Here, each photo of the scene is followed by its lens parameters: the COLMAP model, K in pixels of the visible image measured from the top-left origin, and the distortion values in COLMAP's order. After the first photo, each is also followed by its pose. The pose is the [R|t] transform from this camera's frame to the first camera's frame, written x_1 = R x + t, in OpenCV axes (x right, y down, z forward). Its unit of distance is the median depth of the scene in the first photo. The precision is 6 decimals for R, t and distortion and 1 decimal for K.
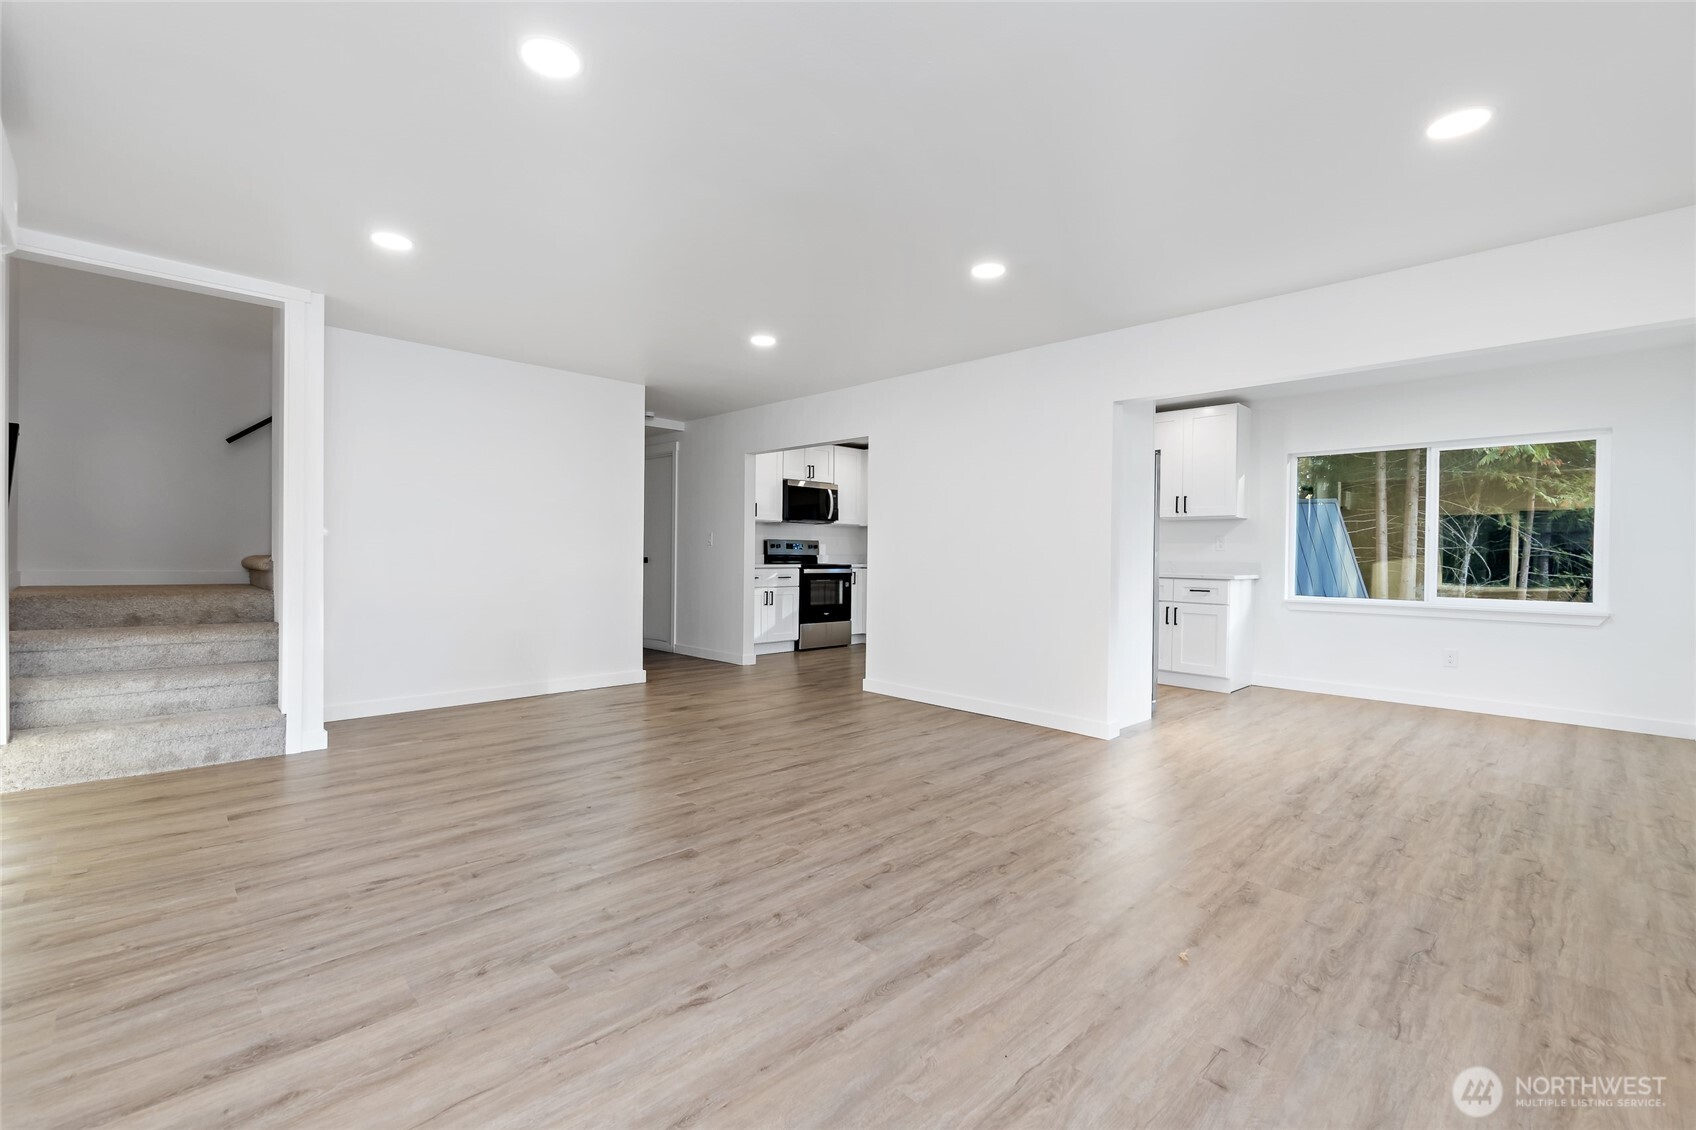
lens RADIAL K [[737.8, 0, 847.8], [0, 737.8, 576.8], [0, 0, 1]] dist [-0.002780, 0.001046]
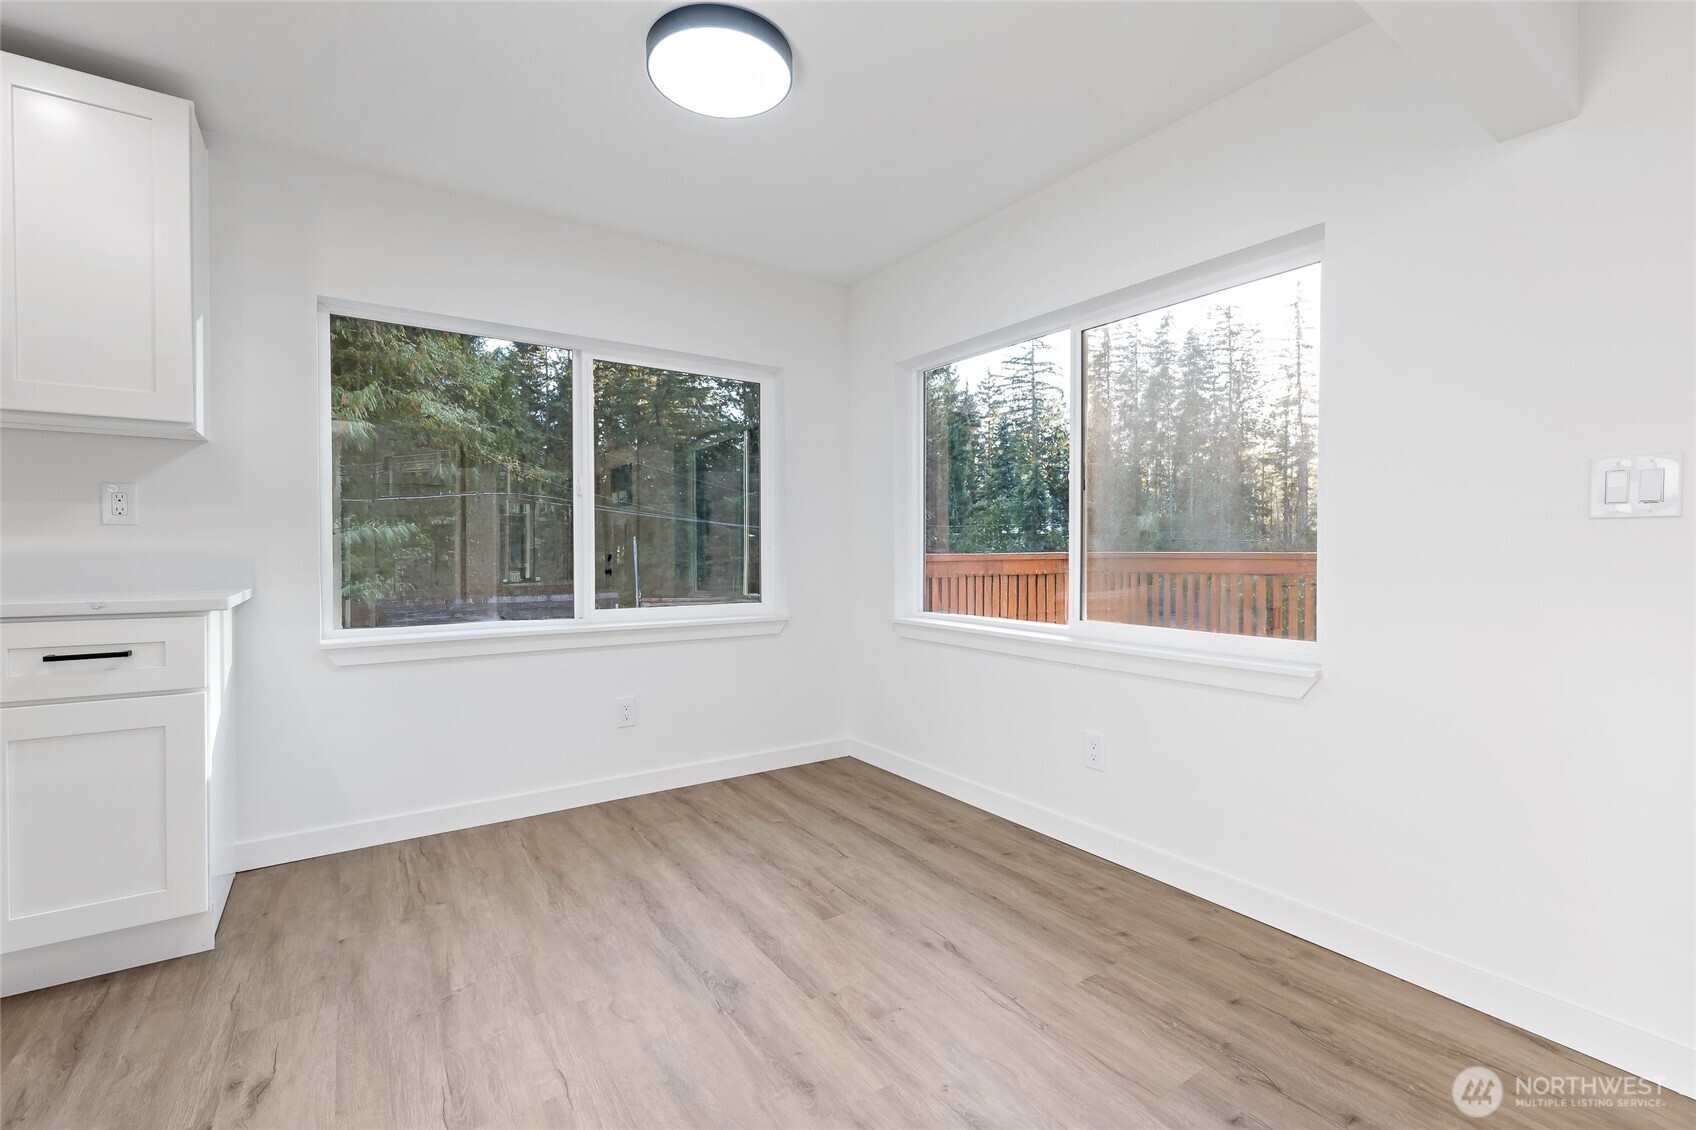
lens RADIAL K [[737.8, 0, 846.9], [0, 737.8, 558.0], [0, 0, 1]] dist [-0.002780, 0.001046]
pose [[0.179689, -0.018447, 0.983550, 0.518811], [0.027301, 0.999533, 0.013760, -0.033781], [-0.983345, 0.024380, 0.180109, 1.392633]]
